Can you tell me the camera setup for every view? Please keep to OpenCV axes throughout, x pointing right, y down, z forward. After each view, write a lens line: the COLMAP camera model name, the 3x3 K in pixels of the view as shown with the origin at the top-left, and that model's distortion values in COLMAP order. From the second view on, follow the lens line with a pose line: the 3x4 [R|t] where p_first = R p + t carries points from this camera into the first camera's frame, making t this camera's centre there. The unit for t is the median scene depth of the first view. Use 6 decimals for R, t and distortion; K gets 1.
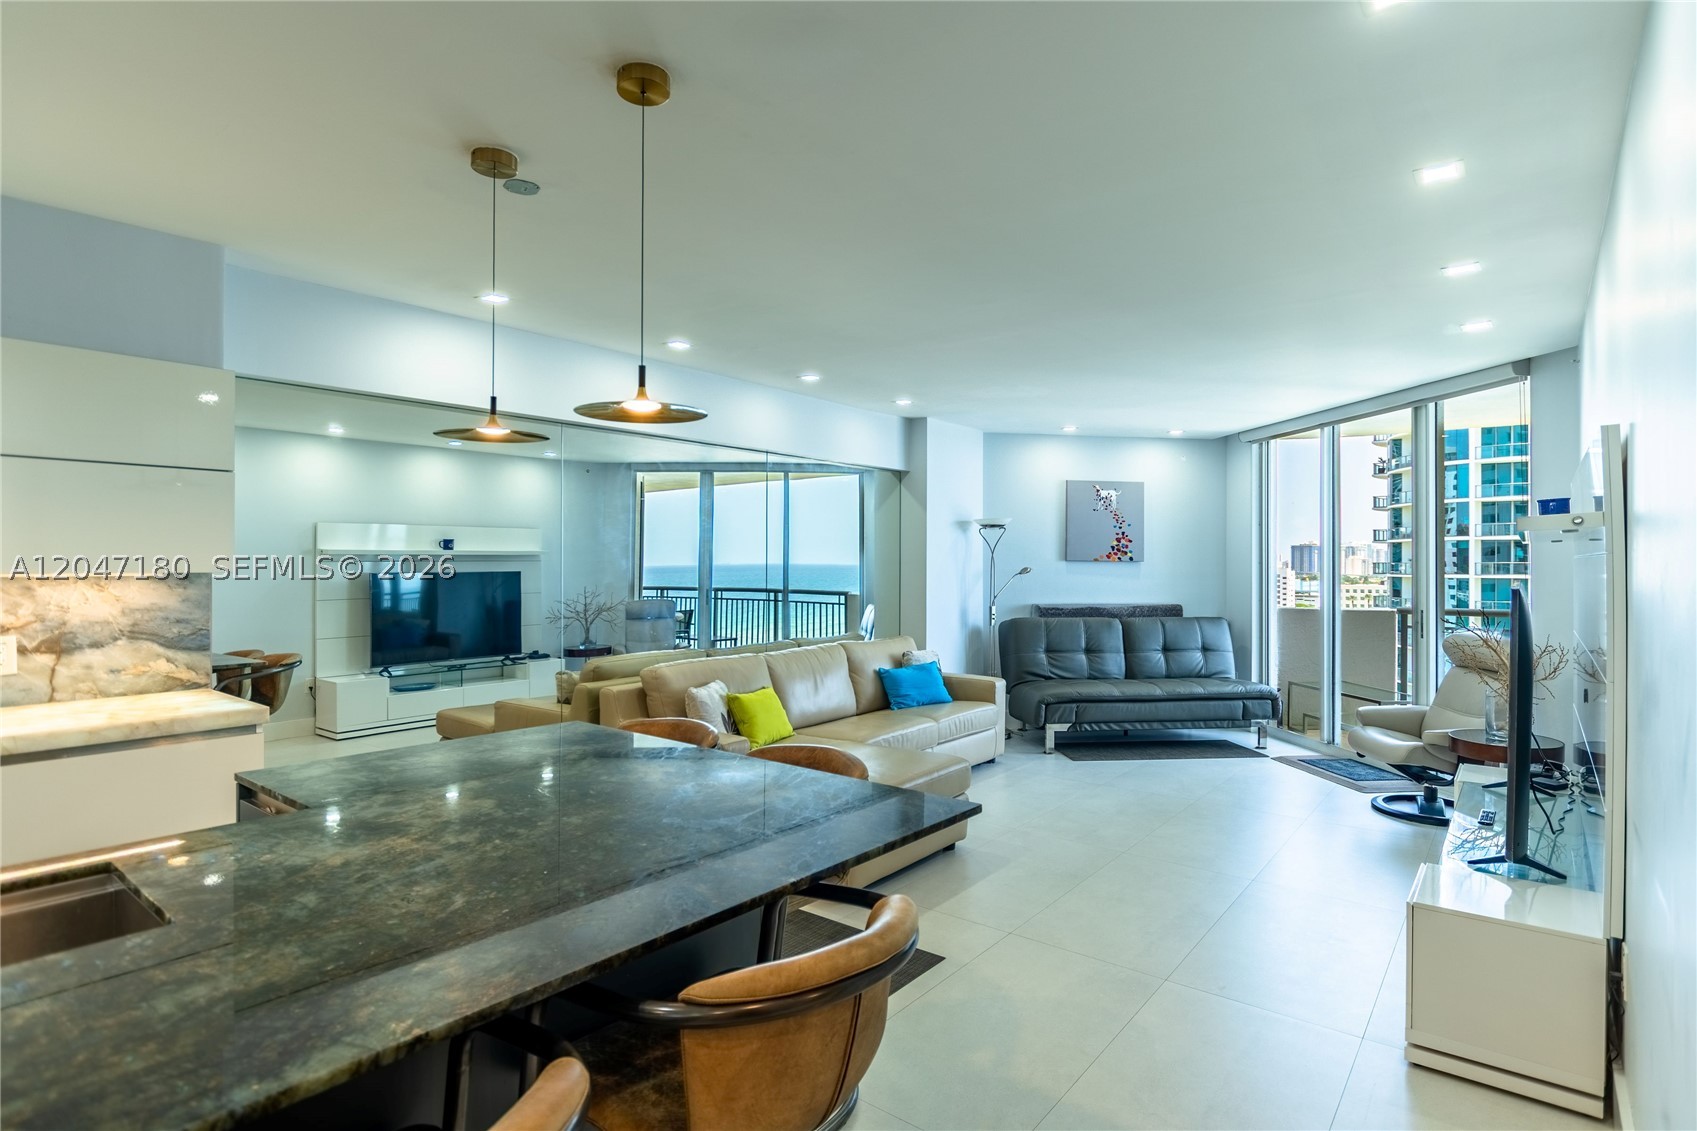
lens RADIAL K [[873.5, 0, 843.8], [0, 873.5, 564.0], [0, 0, 1]] dist [-0.017643, -0.000300]
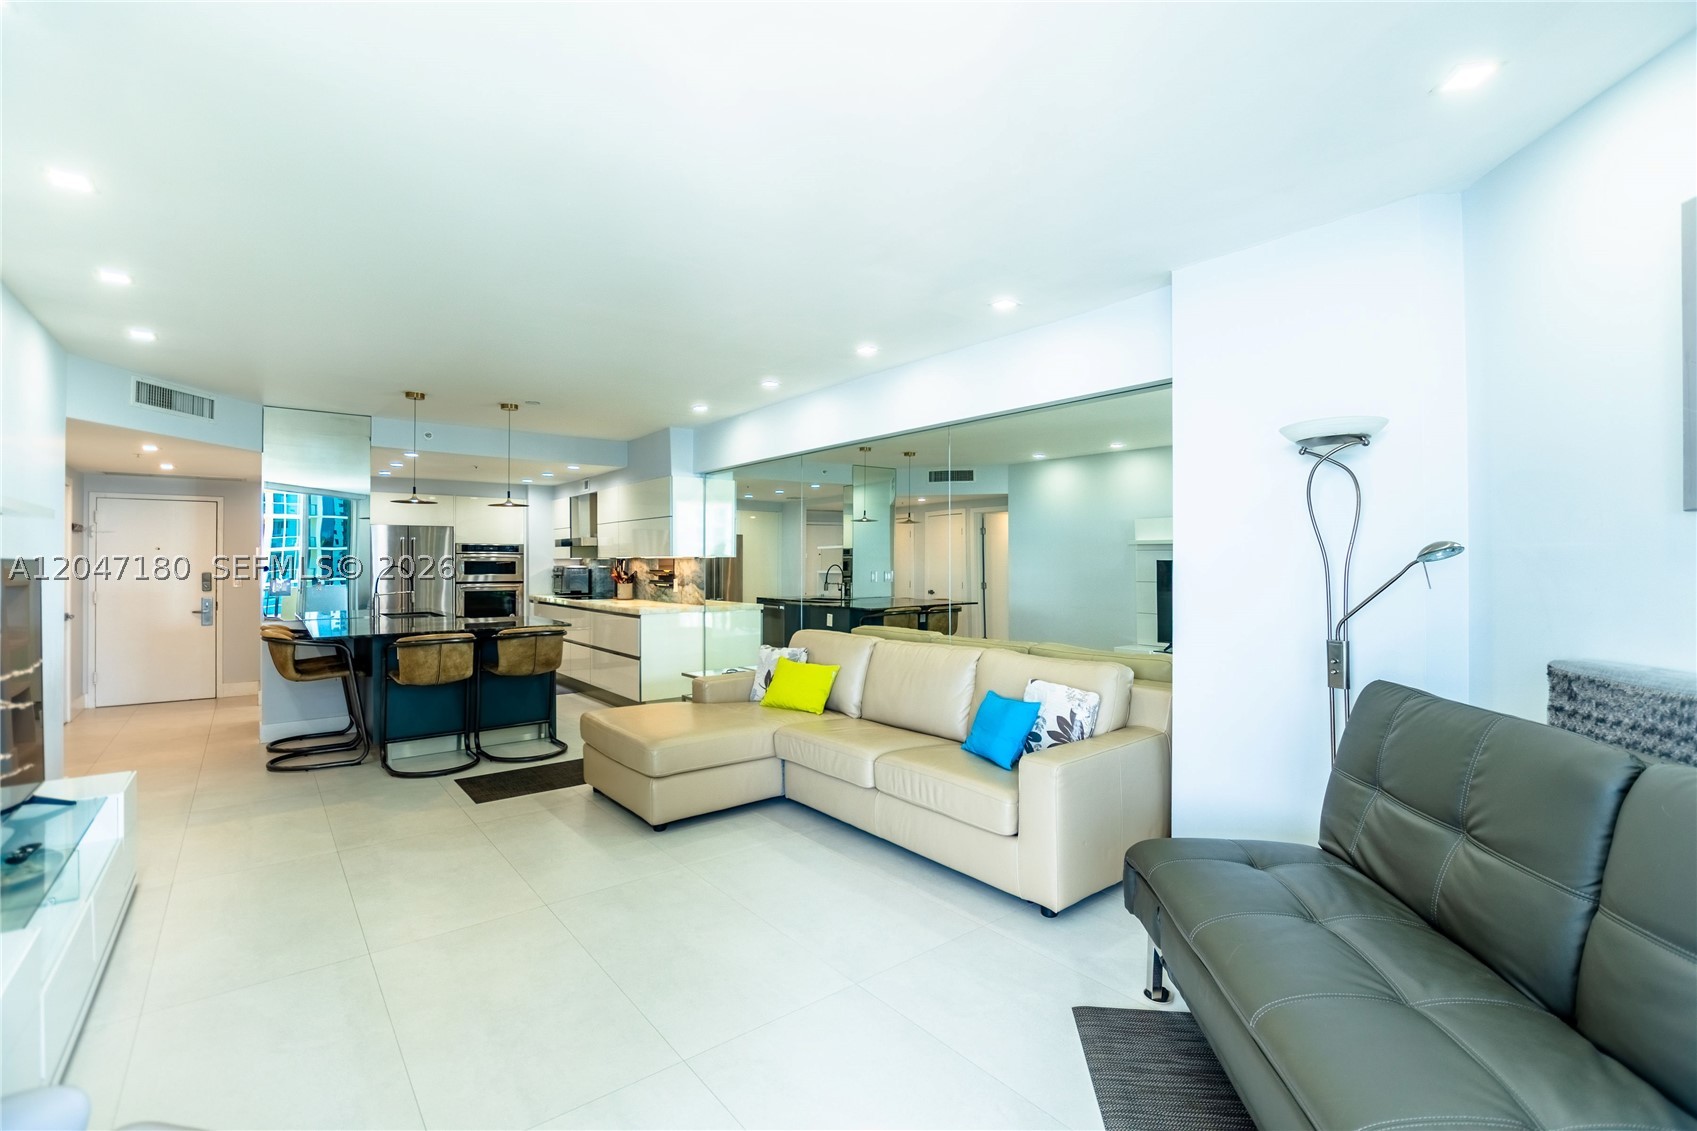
lens RADIAL K [[759.4, 0, 848.5], [0, 759.4, 565.5], [0, 0, 1]] dist [-0.018001, -0.000401]
pose [[-0.229747, 0.001818, -0.973249, 0.663439], [0.000116, 0.999998, 0.001840, 0.015737], [0.973250, 0.000310, -0.229747, 1.021426]]
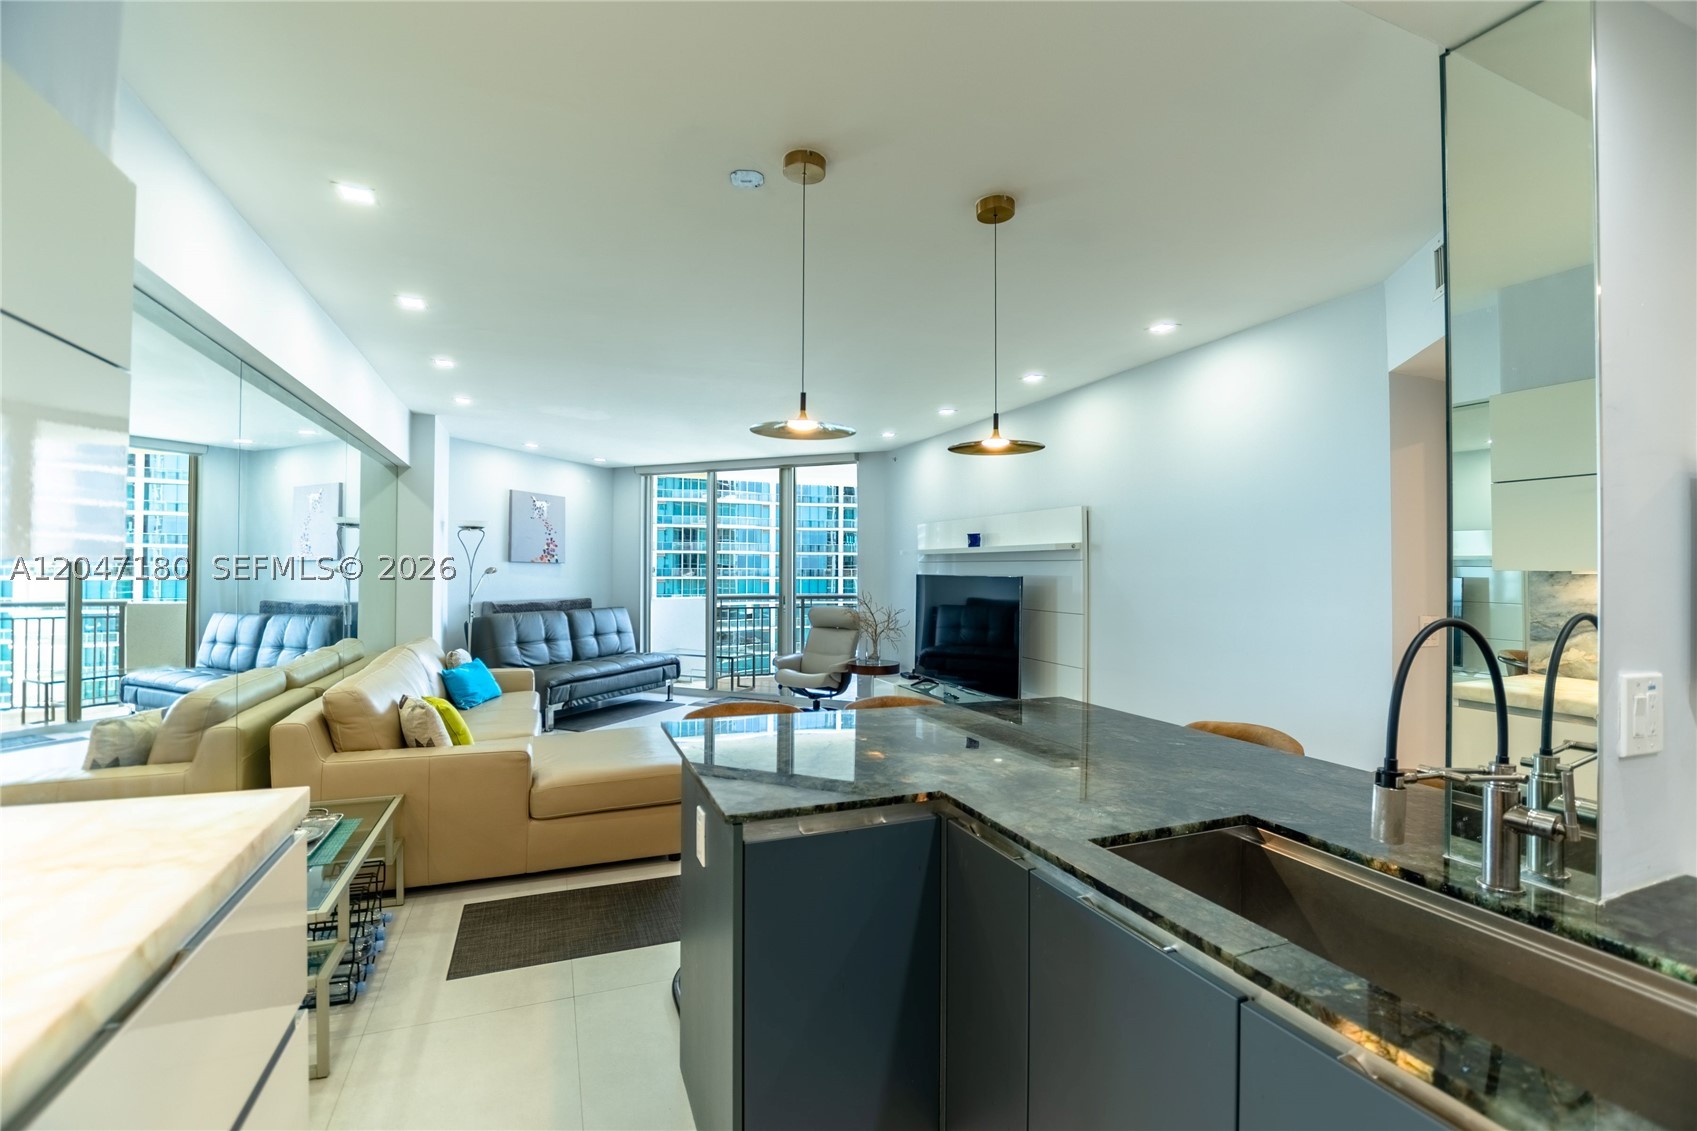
lens RADIAL K [[742.9, 0, 842.6], [0, 742.9, 566.2], [0, 0, 1]] dist [-0.022698, 0.000263]
pose [[0.499851, 0.005830, 0.866092, -0.443753], [-0.003292, 0.999983, -0.004832, 0.006239], [-0.866105, -0.000435, 0.499862, 0.204496]]
